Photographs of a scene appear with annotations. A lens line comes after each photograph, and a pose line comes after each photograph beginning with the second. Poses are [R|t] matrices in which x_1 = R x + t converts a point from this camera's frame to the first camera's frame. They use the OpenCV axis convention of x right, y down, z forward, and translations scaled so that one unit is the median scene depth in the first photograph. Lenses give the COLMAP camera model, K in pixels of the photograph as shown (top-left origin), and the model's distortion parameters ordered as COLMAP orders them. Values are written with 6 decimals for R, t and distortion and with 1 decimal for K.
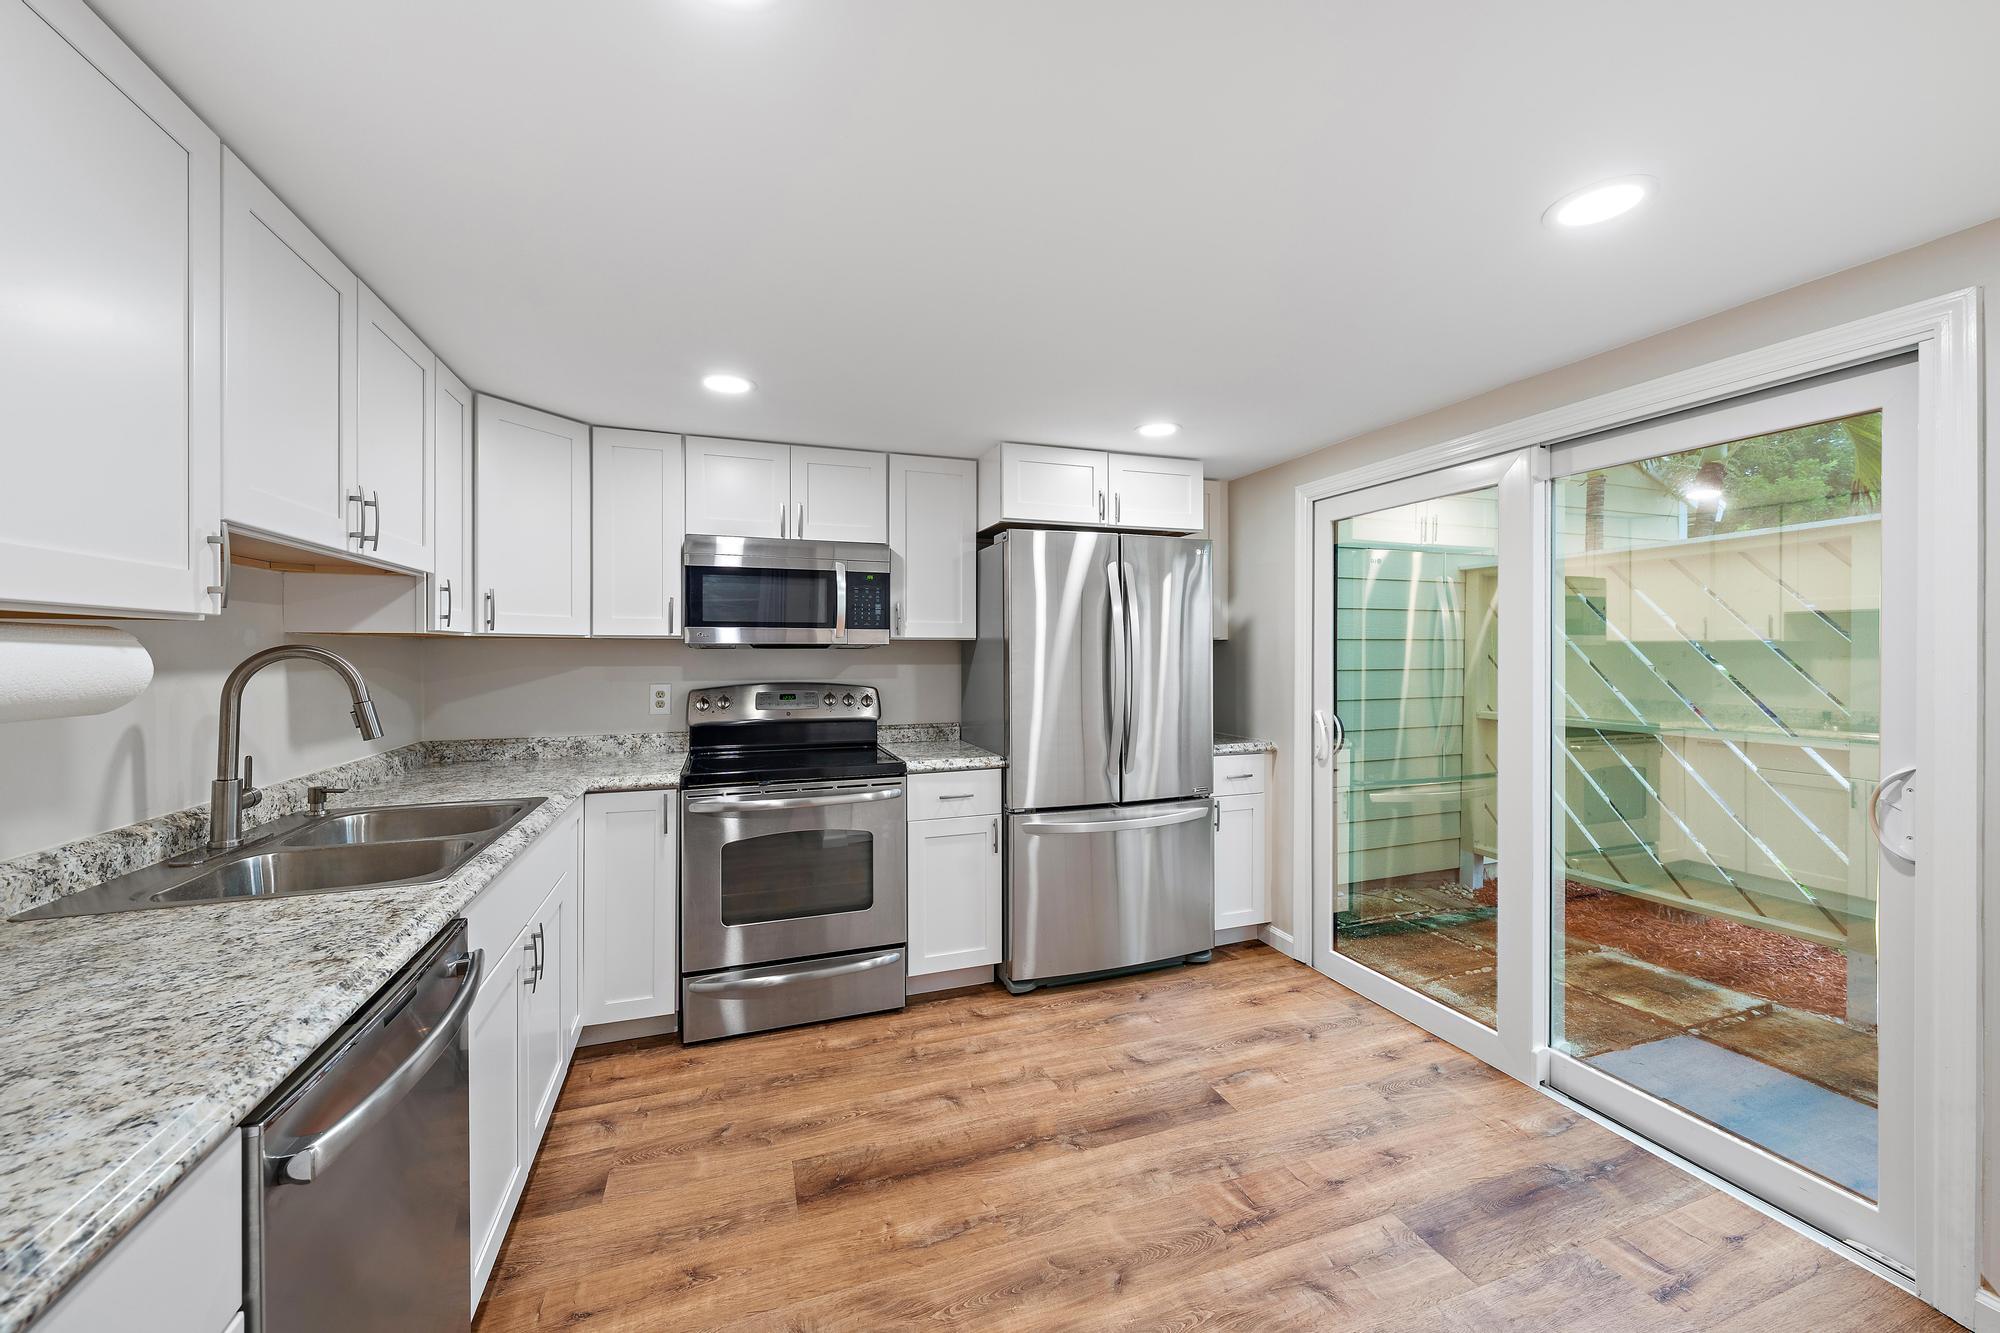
lens RADIAL K [[767.2, 0, 1010.2], [0, 767.2, 651.8], [0, 0, 1]] dist [0.001142, 0.000034]
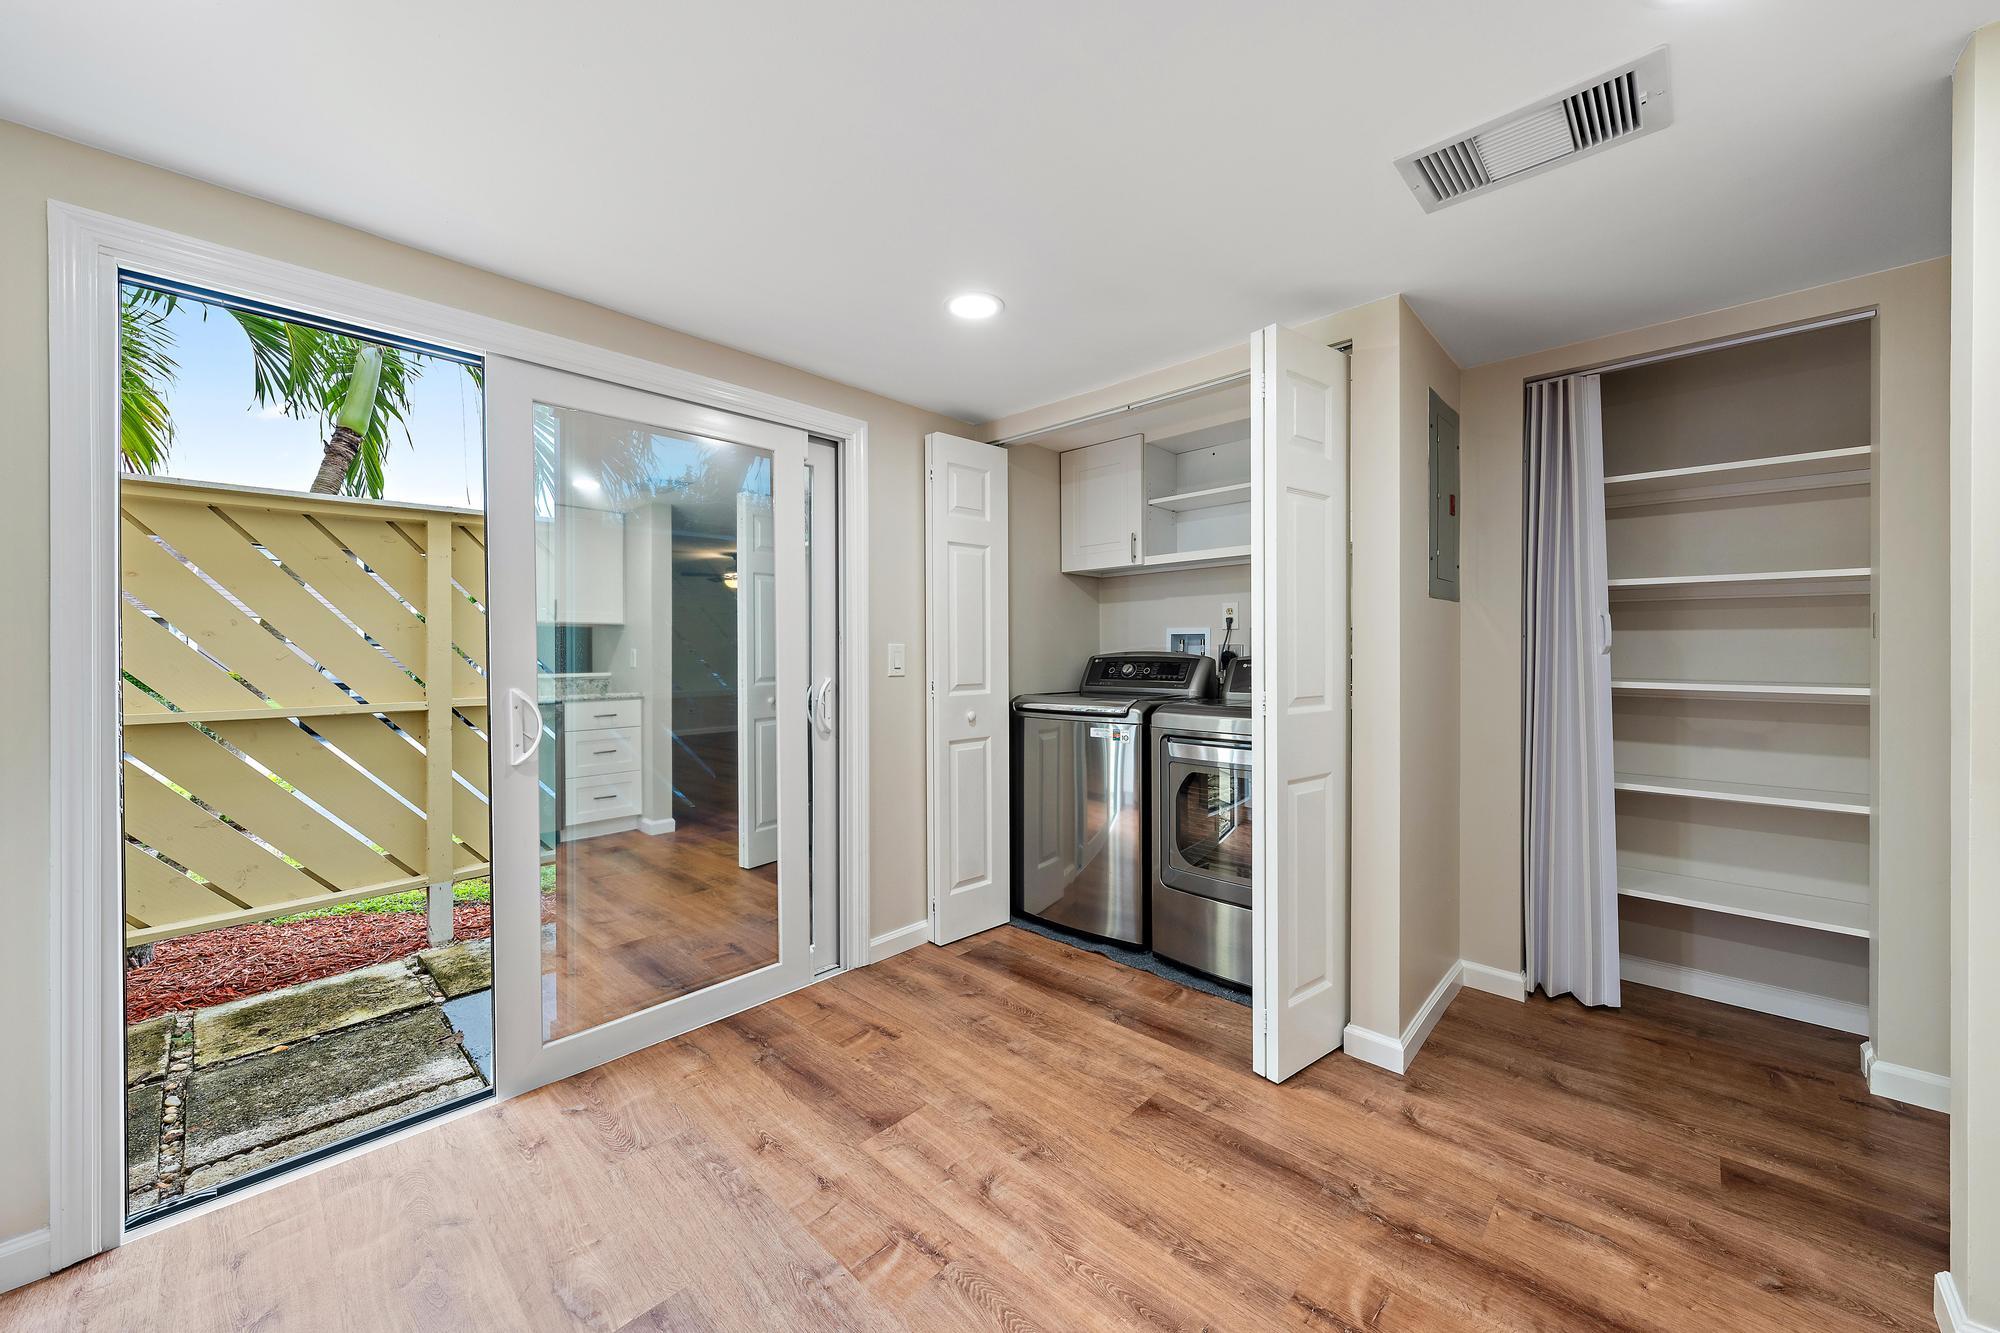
lens RADIAL K [[728.3, 0, 1000.0], [0, 728.3, 666.5], [0, 0, 1]] dist [0.001651, 0.000102]
pose [[-0.443047, -0.013968, 0.896389, -0.321360], [0.005095, 0.999823, 0.018099, 0.060784], [-0.896484, 0.012586, -0.442898, 0.915473]]
